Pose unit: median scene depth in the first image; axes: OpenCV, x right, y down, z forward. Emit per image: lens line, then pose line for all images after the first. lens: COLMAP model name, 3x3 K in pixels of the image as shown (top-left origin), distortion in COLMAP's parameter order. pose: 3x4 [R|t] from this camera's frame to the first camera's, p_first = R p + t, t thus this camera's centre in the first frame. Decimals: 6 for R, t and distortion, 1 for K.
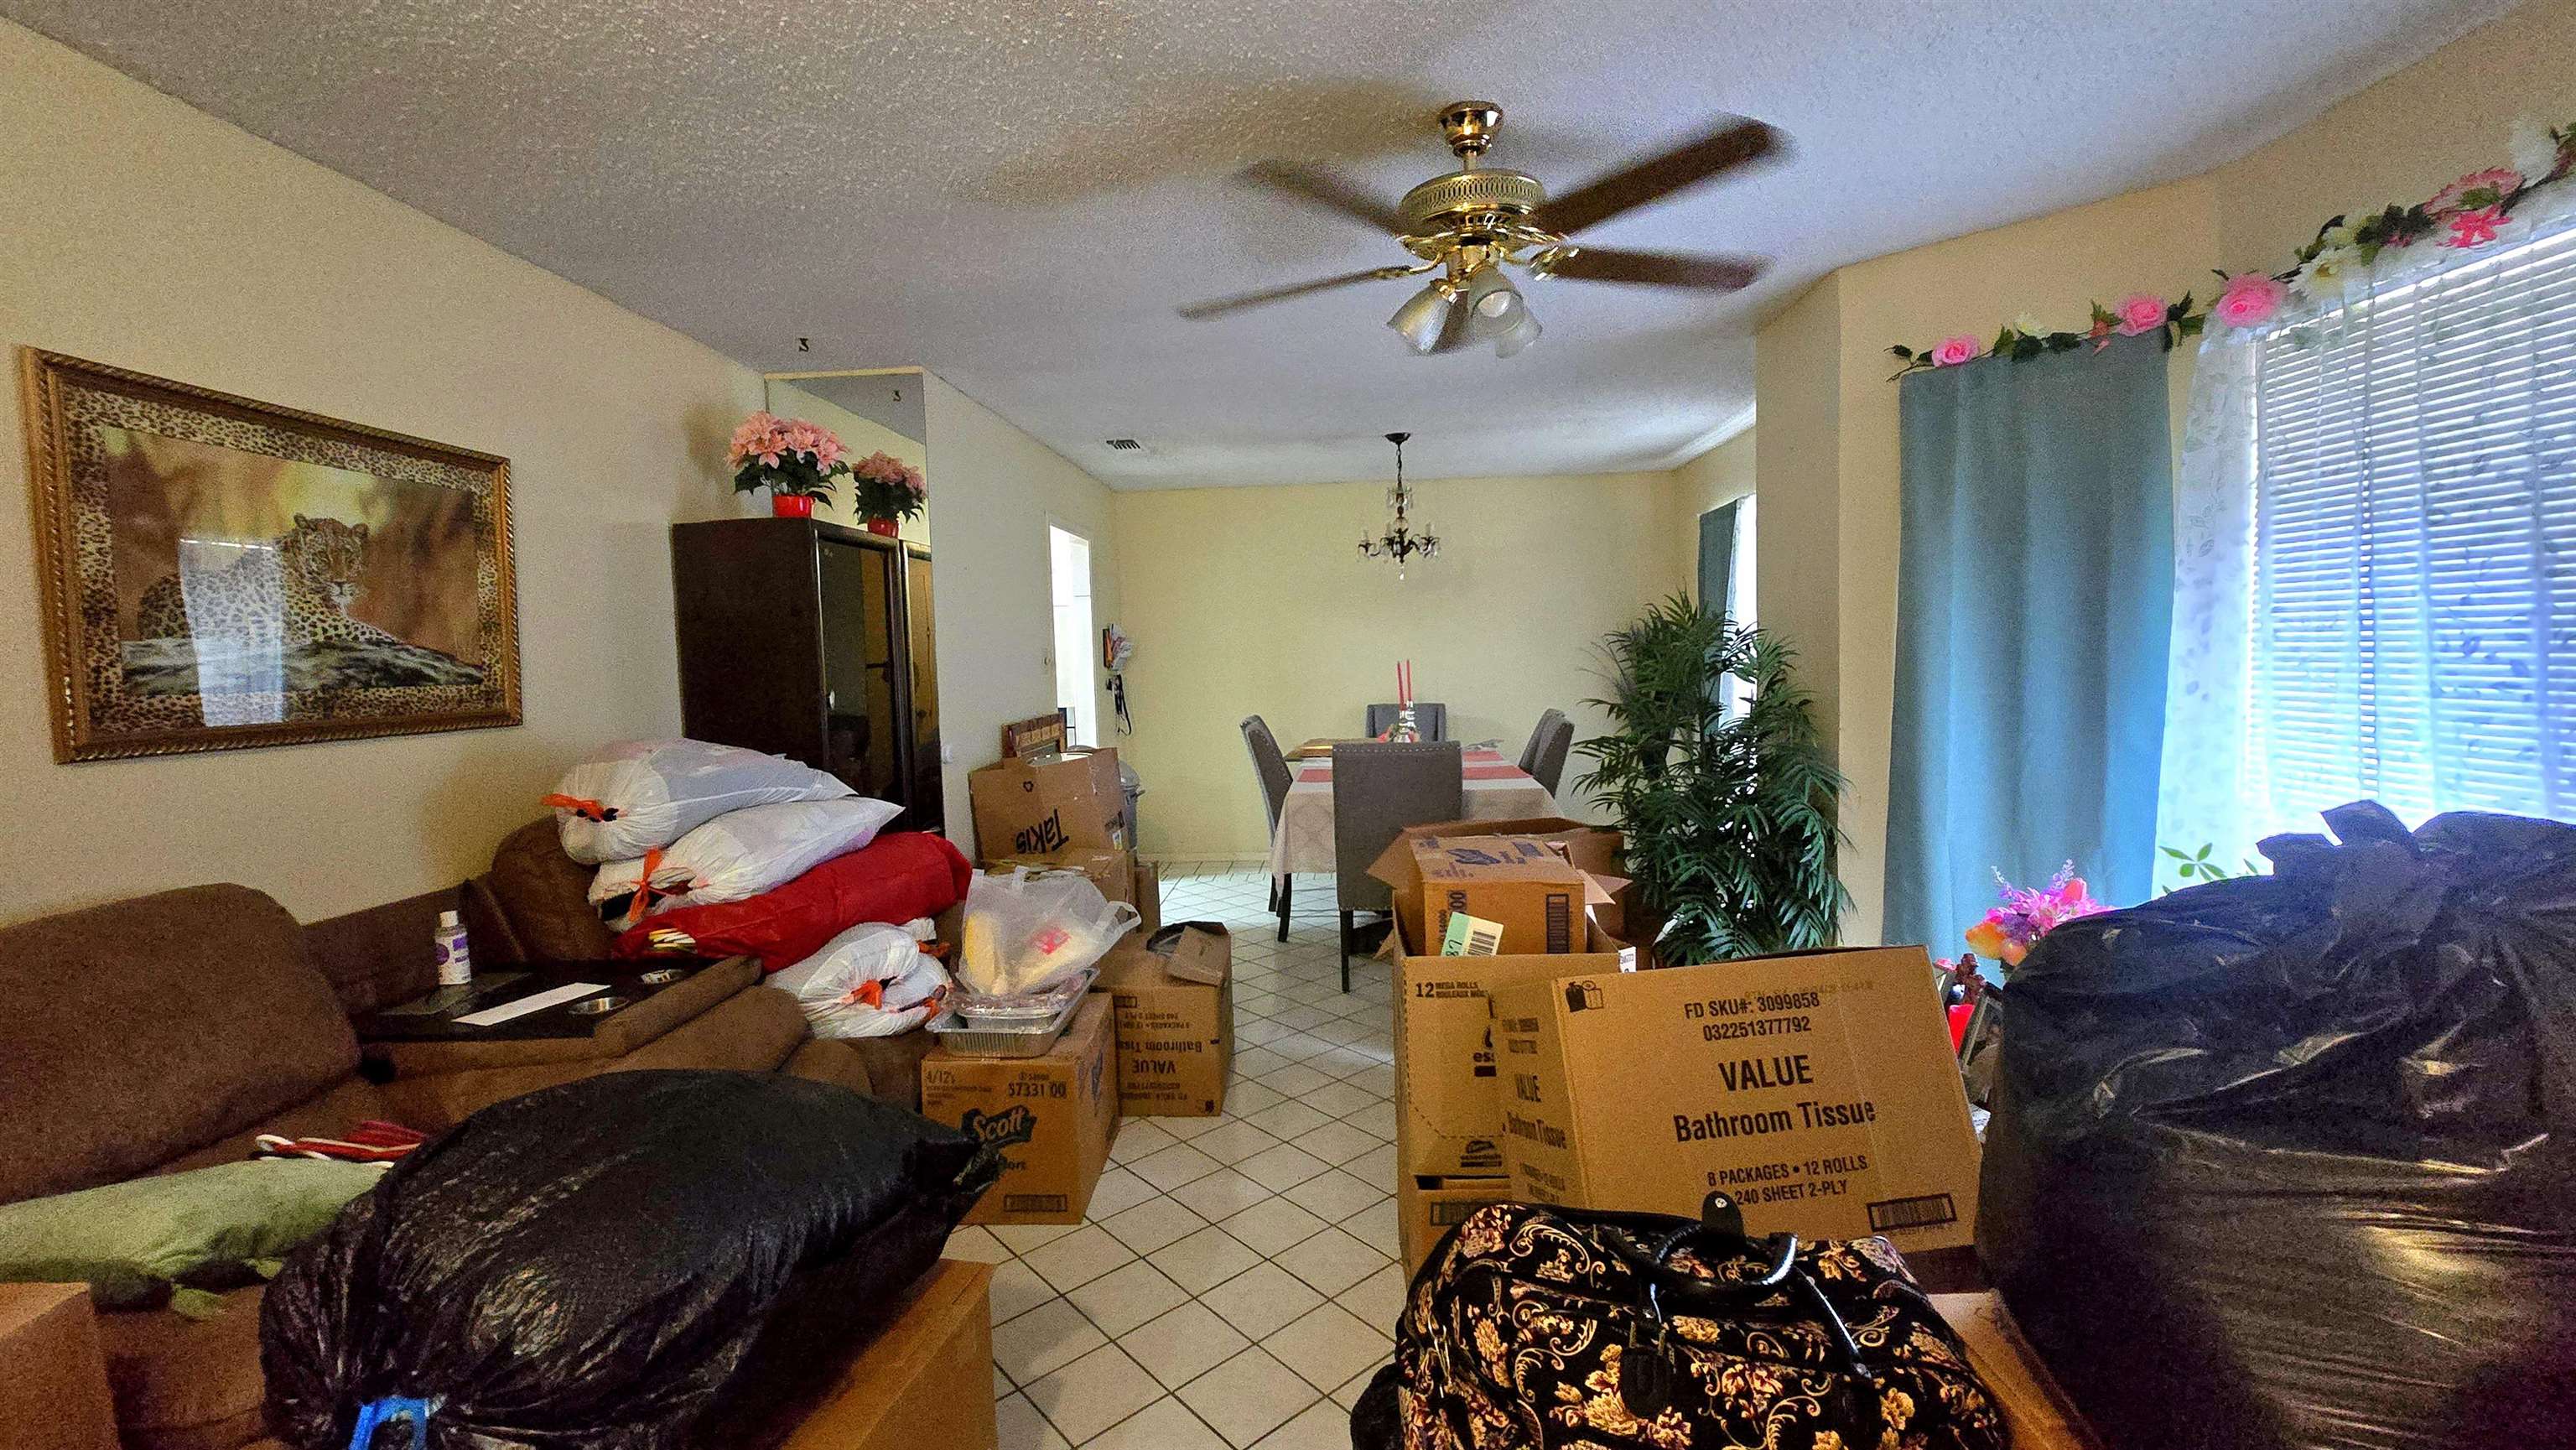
lens RADIAL K [[1071.7, 0, 1281.8], [0, 1071.7, 719.9], [0, 0, 1]] dist [-0.005127, 0.000639]
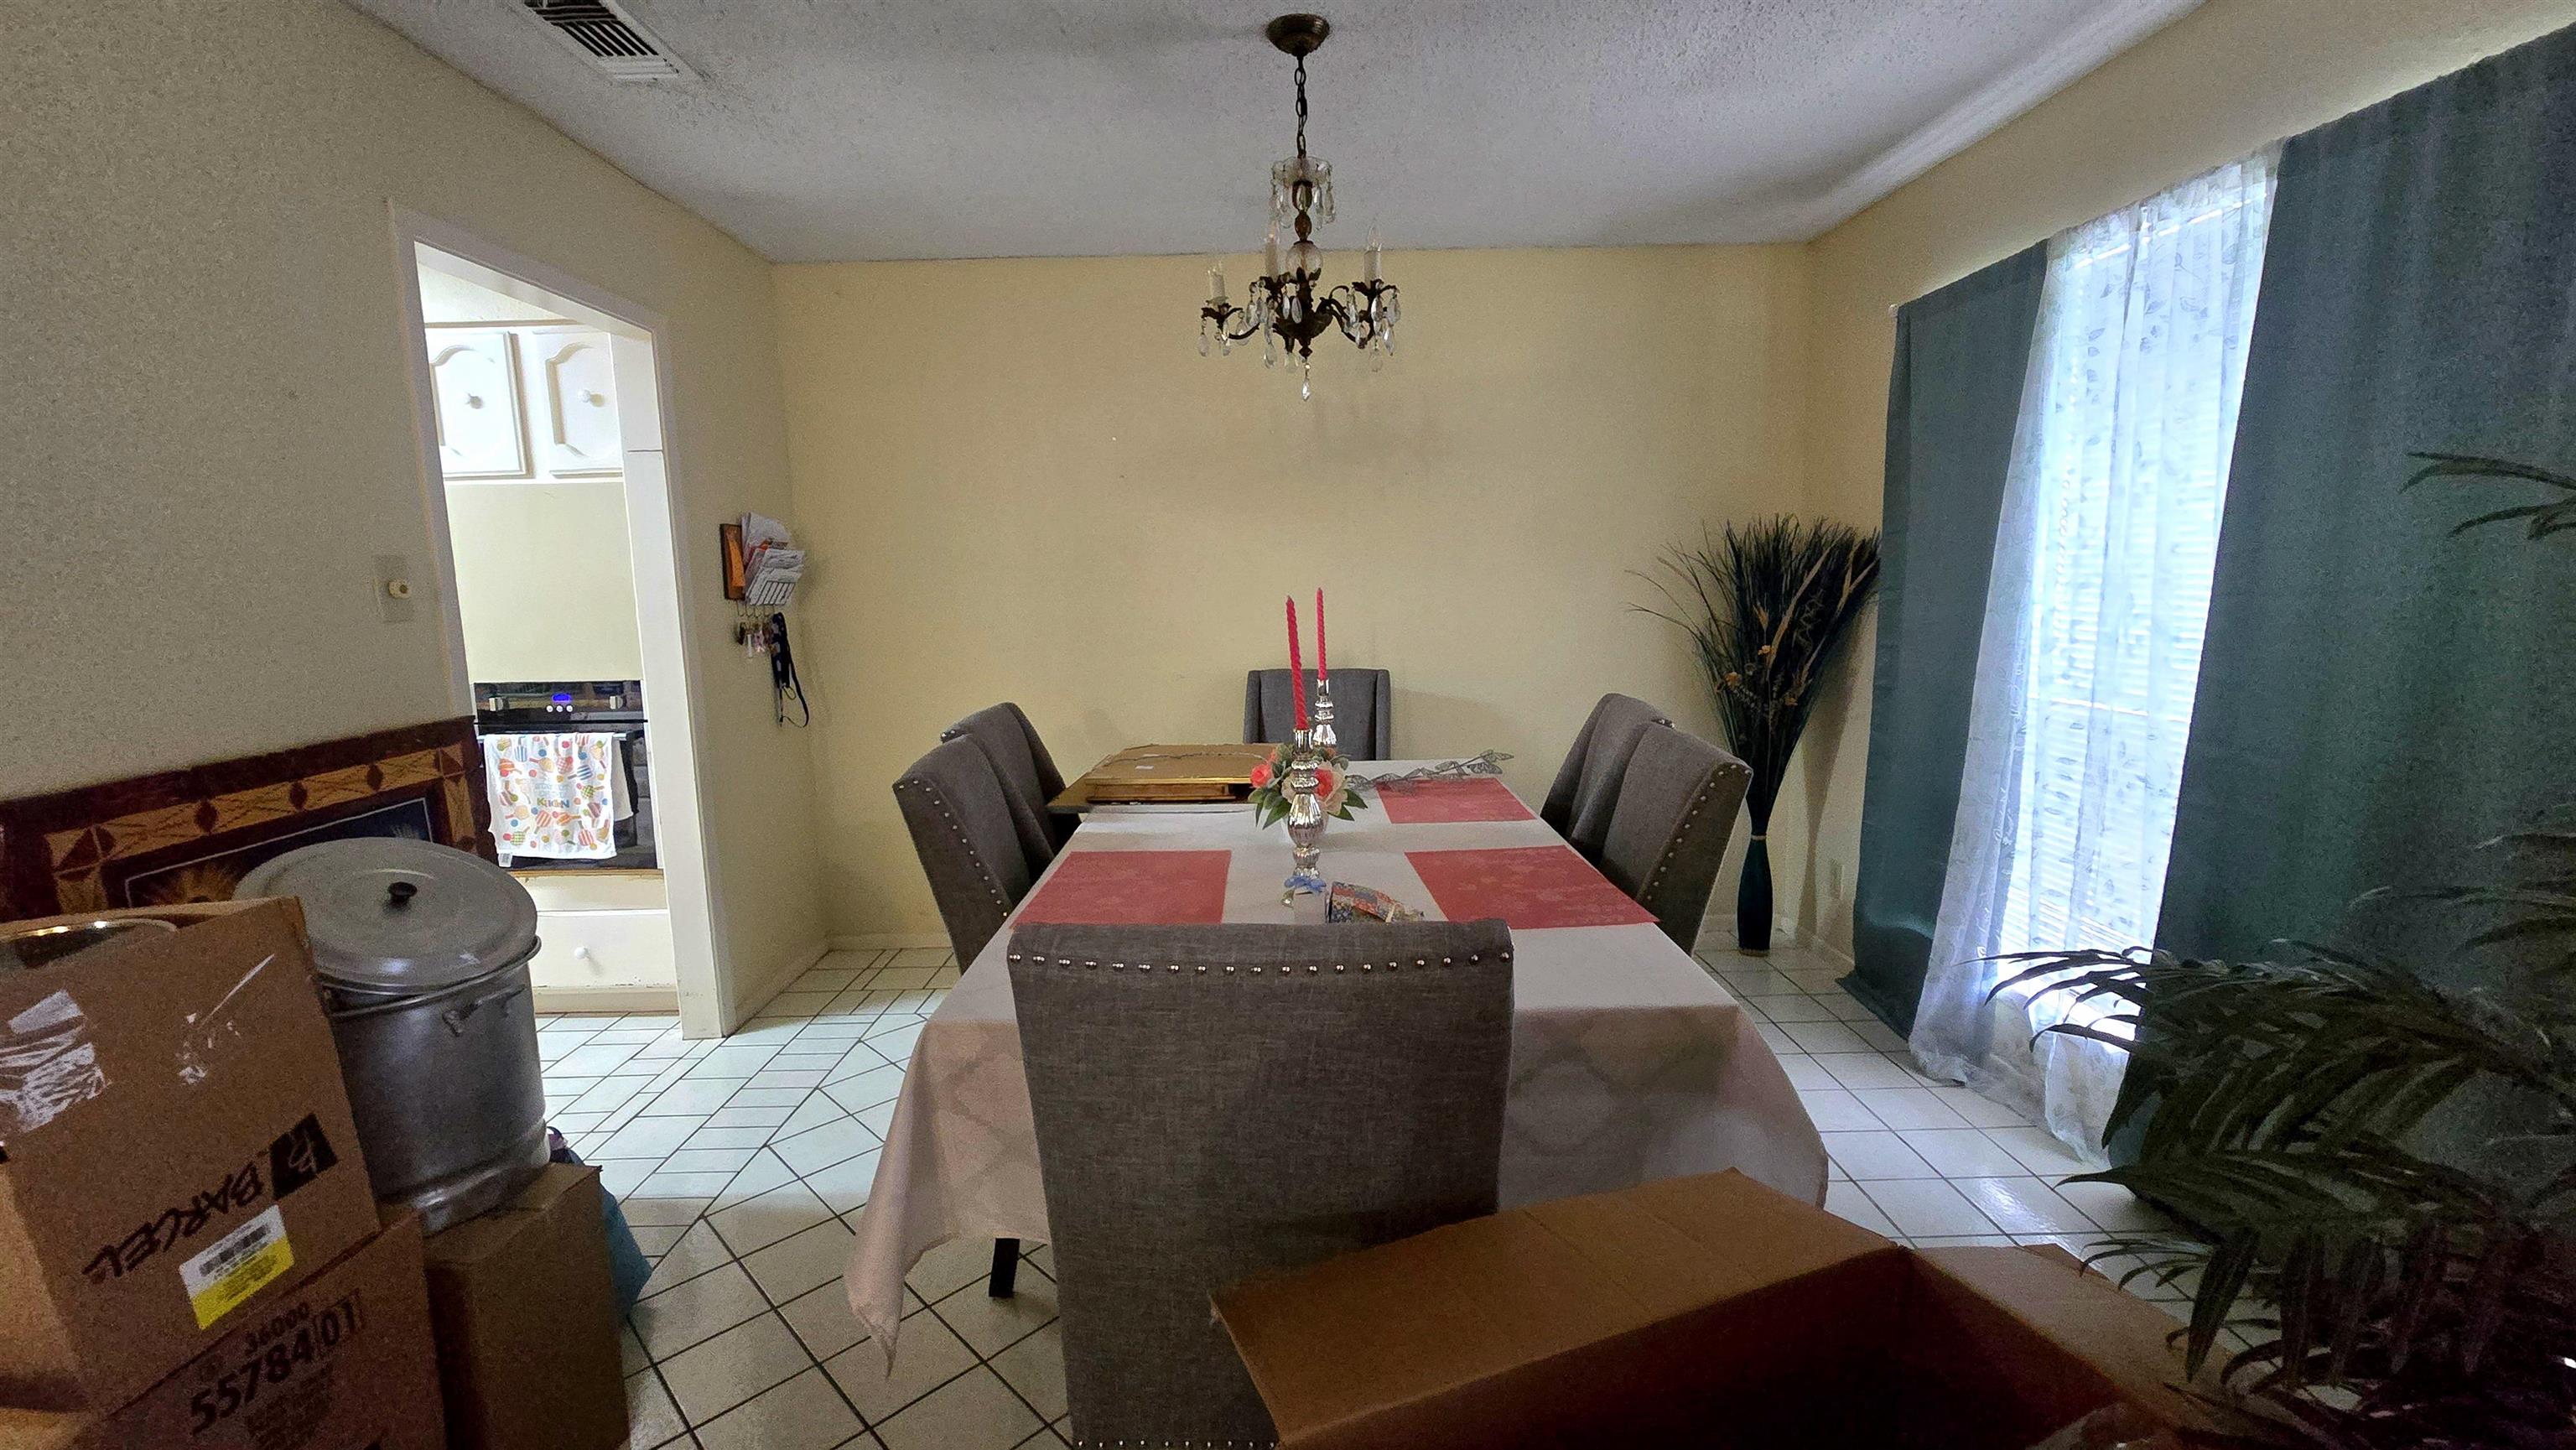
lens RADIAL K [[1071.7, 0, 1284.1], [0, 1071.7, 731.9], [0, 0, 1]] dist [-0.005127, 0.000639]
pose [[0.997069, -0.003748, 0.076410, 0.062170], [-0.002311, 0.996868, 0.079056, -0.029091], [-0.076467, -0.079001, 0.993937, 0.500549]]
